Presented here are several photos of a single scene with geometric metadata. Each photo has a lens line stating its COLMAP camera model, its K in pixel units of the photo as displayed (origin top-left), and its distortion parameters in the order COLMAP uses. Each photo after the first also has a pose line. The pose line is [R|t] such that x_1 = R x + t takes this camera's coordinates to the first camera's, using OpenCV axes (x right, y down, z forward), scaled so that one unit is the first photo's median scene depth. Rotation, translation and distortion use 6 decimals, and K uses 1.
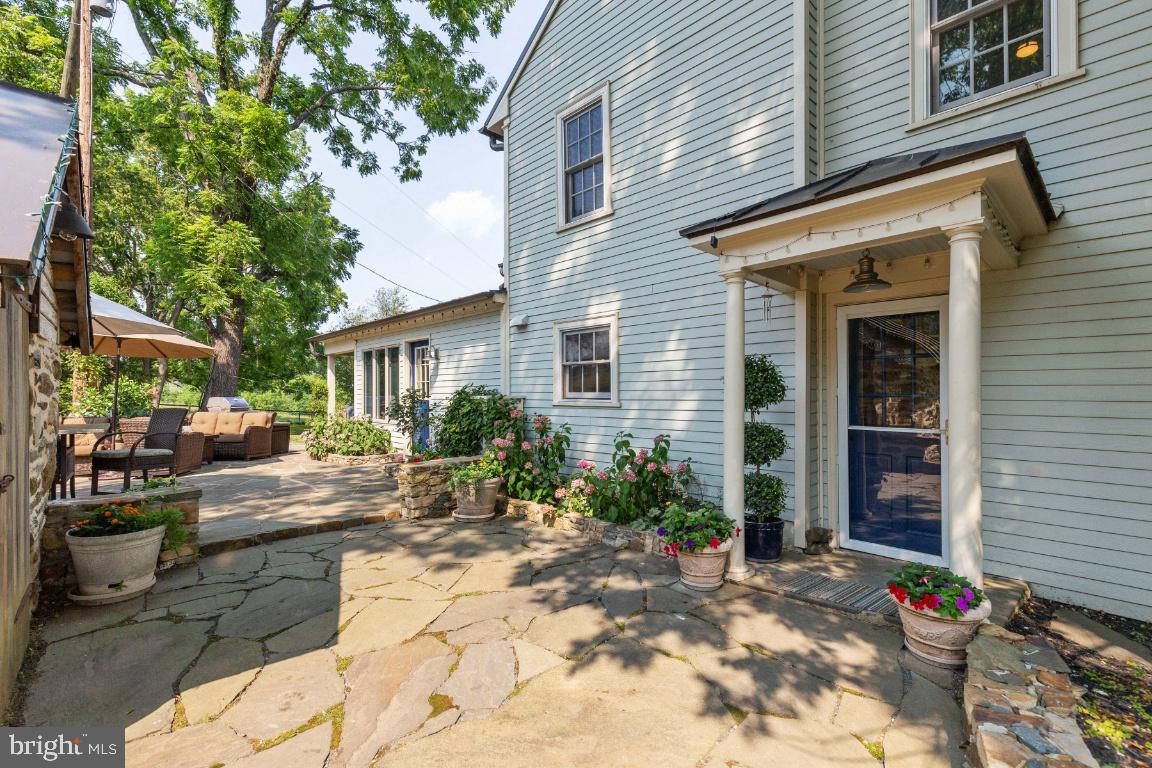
lens RADIAL K [[525.3, 0, 577.9], [0, 525.3, 392.3], [0, 0, 1]] dist [0.005170, 0.000226]
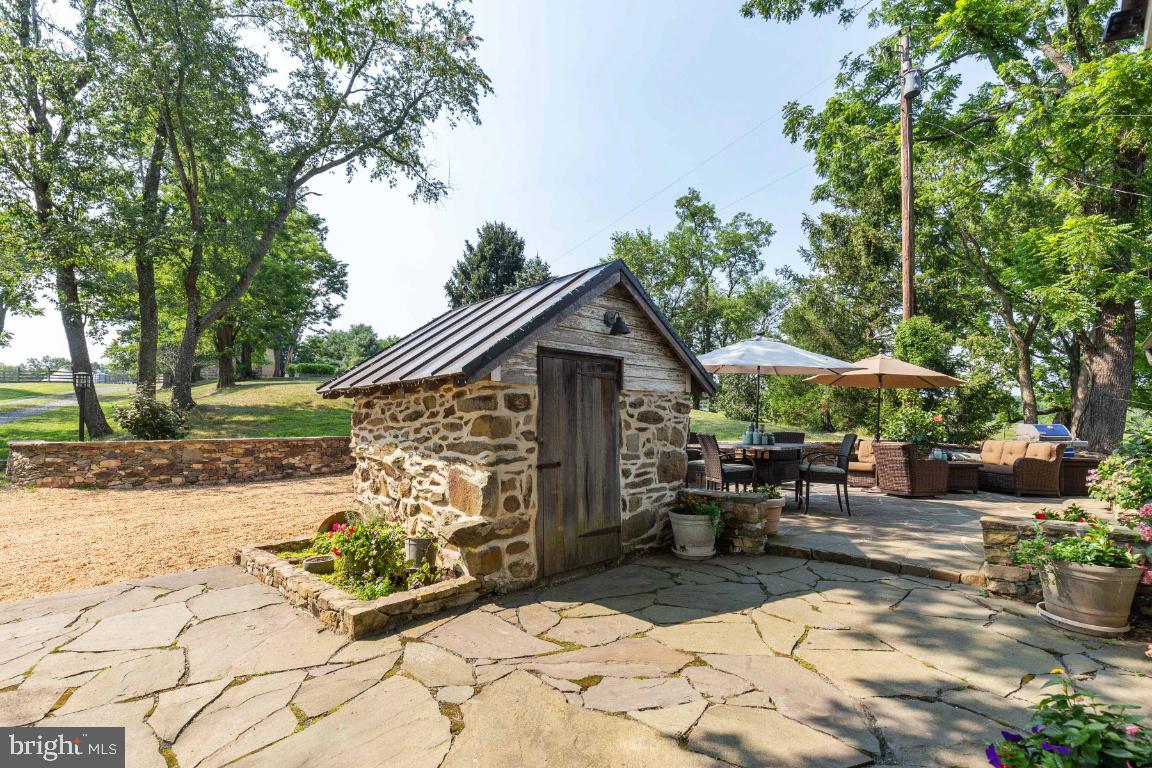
lens RADIAL K [[525.3, 0, 582.5], [0, 525.3, 414.3], [0, 0, 1]] dist [0.005170, 0.000226]
pose [[0.058526, -0.011671, -0.998218, 0.498734], [0.006123, 0.999917, -0.011332, -0.006207], [0.998267, -0.005449, 0.058592, 0.477592]]
